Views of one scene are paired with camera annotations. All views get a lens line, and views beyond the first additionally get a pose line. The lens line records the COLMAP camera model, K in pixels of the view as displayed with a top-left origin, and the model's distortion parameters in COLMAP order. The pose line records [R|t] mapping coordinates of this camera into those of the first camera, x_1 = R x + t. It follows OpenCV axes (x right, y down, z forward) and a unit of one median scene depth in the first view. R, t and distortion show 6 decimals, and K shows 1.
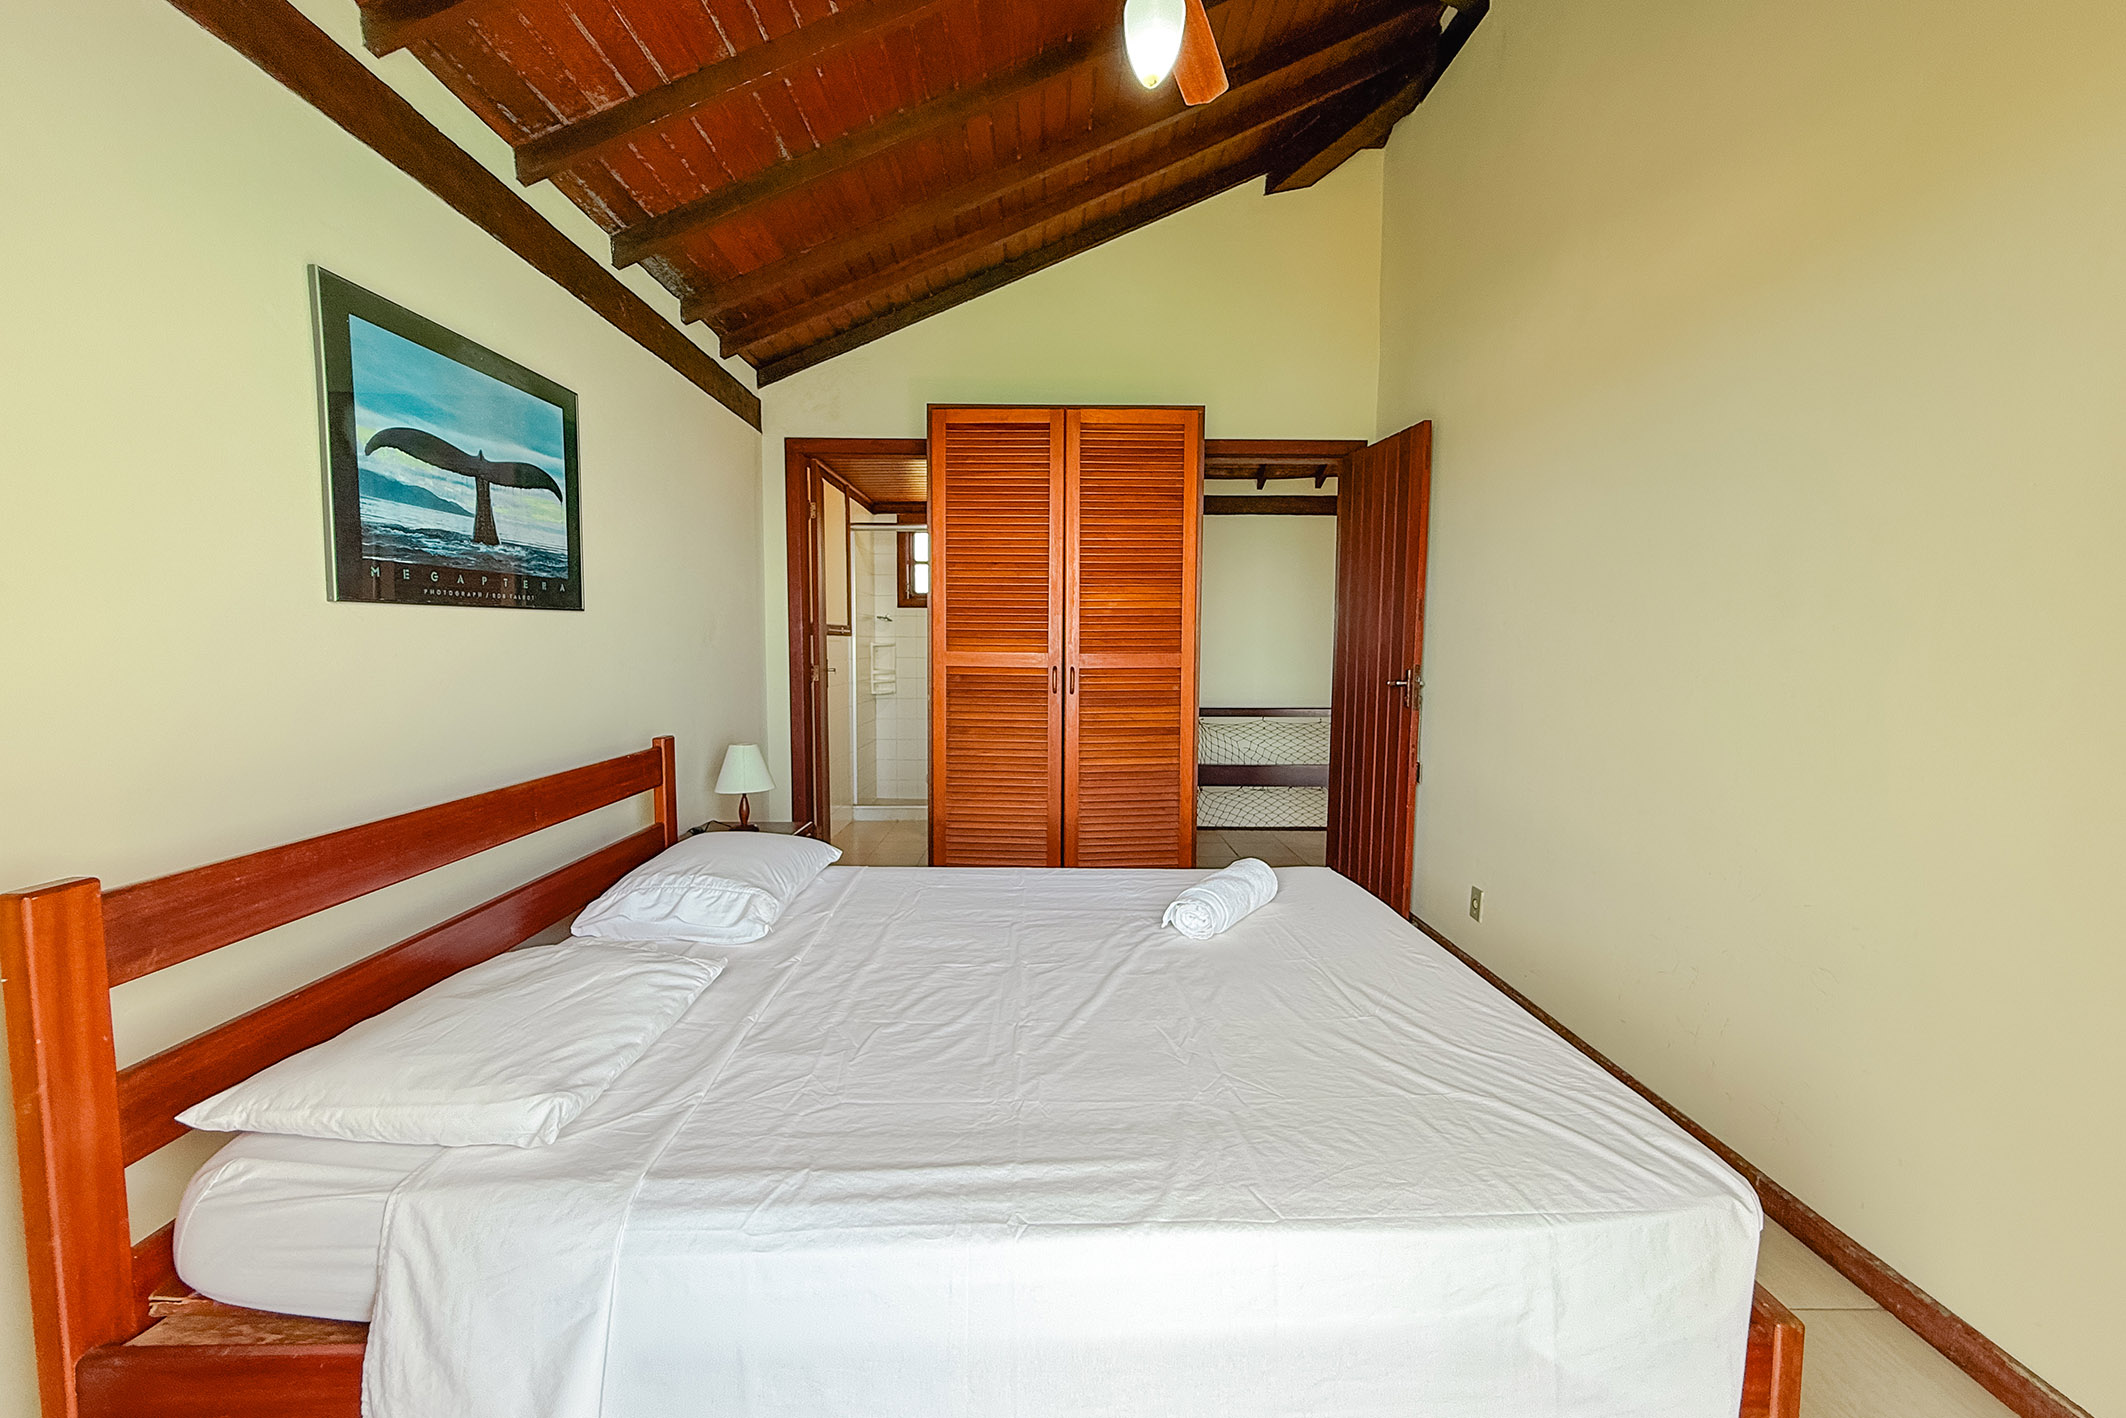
lens RADIAL K [[838.0, 0, 1056.8], [0, 838.0, 711.5], [0, 0, 1]] dist [0.000629, -0.000062]
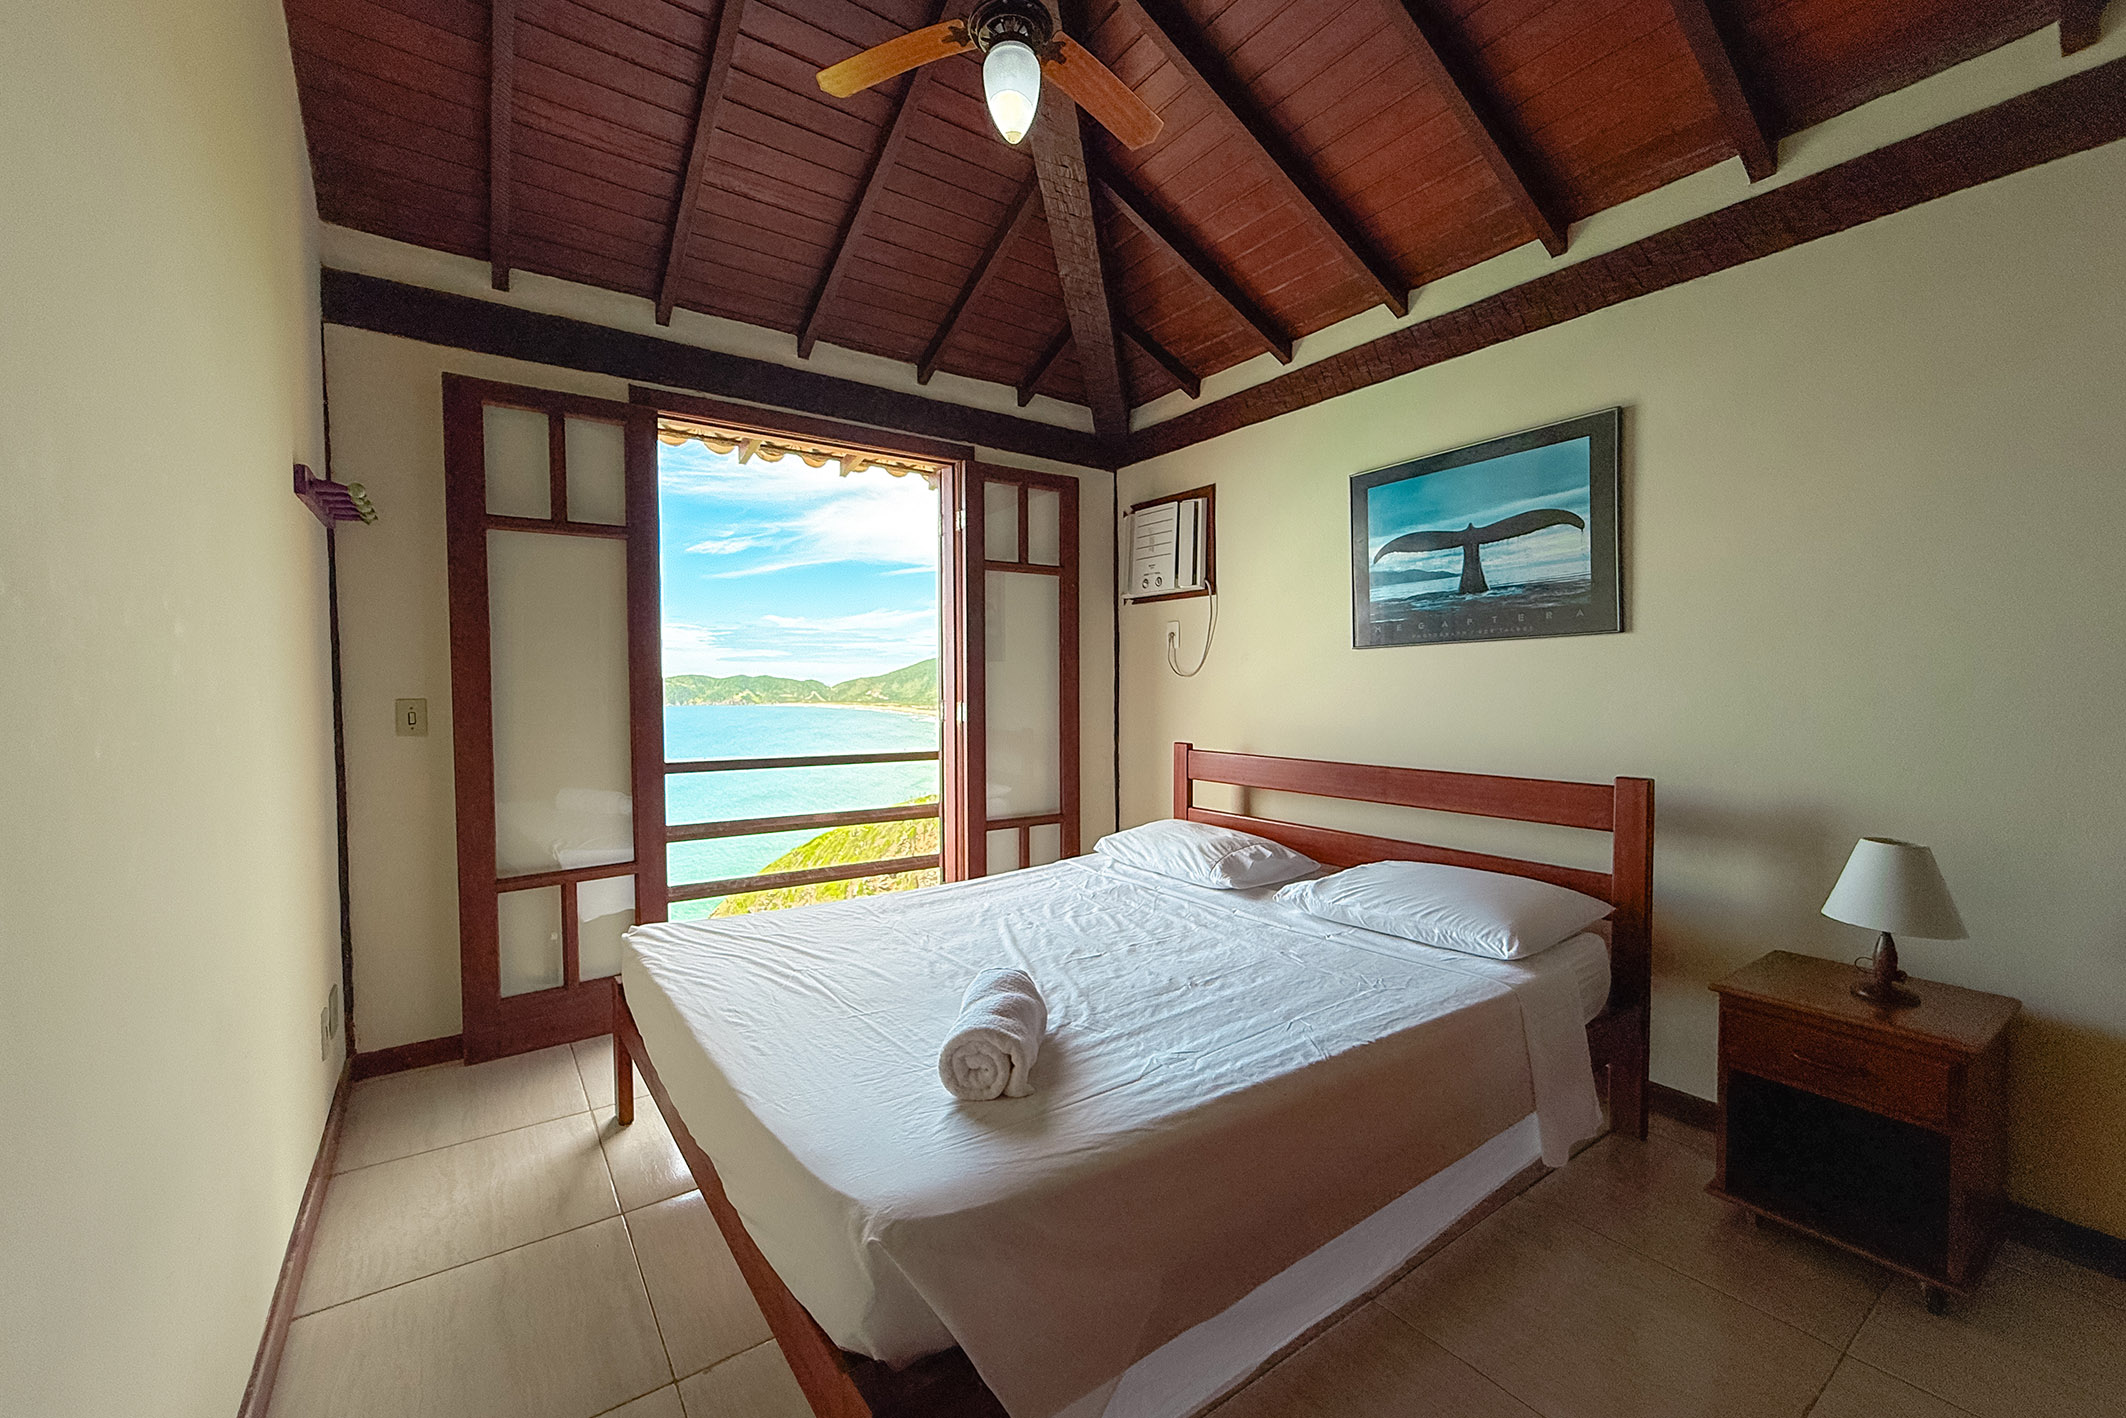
lens RADIAL K [[838.0, 0, 1056.8], [0, 838.0, 711.5], [0, 0, 1]] dist [0.000629, -0.000062]
pose [[-0.816333, 0.022398, -0.577148, 0.609428], [-0.043107, 0.994098, 0.099552, -0.120118], [0.575971, 0.106146, -0.810549, 1.720147]]
